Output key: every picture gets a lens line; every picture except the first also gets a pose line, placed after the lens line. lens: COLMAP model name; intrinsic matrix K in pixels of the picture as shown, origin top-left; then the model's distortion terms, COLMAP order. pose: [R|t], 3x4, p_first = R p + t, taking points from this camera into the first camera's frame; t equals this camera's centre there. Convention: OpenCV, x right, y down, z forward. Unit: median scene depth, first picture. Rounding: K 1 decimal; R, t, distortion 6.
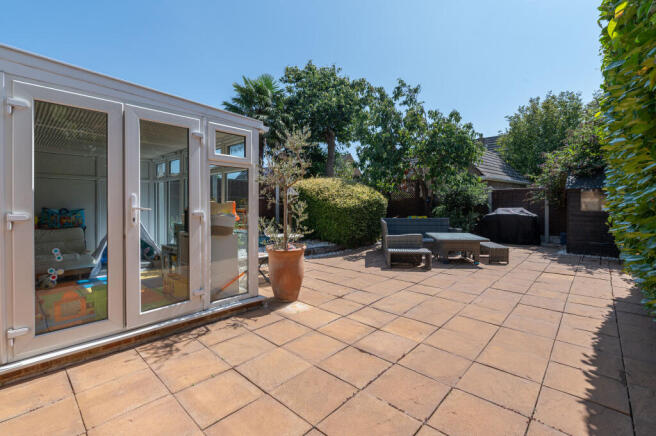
lens RADIAL K [[295.0, 0, 322.7], [0, 295.0, 200.9], [0, 0, 1]] dist [-0.002360, -0.001818]
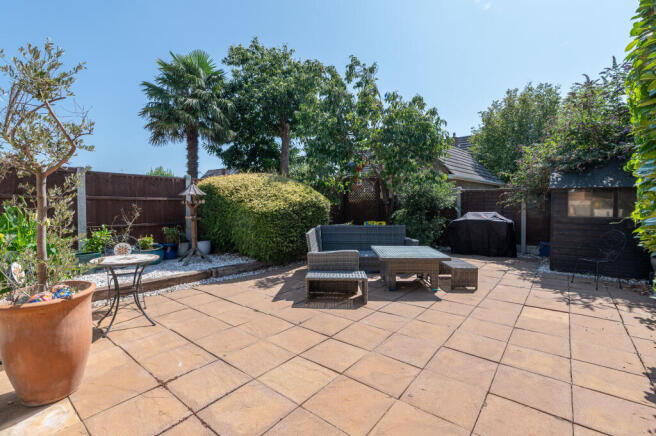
lens RADIAL K [[295.0, 0, 318.5], [0, 295.0, 203.8], [0, 0, 1]] dist [-0.002360, -0.001818]
pose [[0.998512, 0.003722, 0.054397, 0.131872], [-0.003846, 0.999990, 0.002162, -0.000162], [-0.054389, -0.002368, 0.998517, 0.195615]]
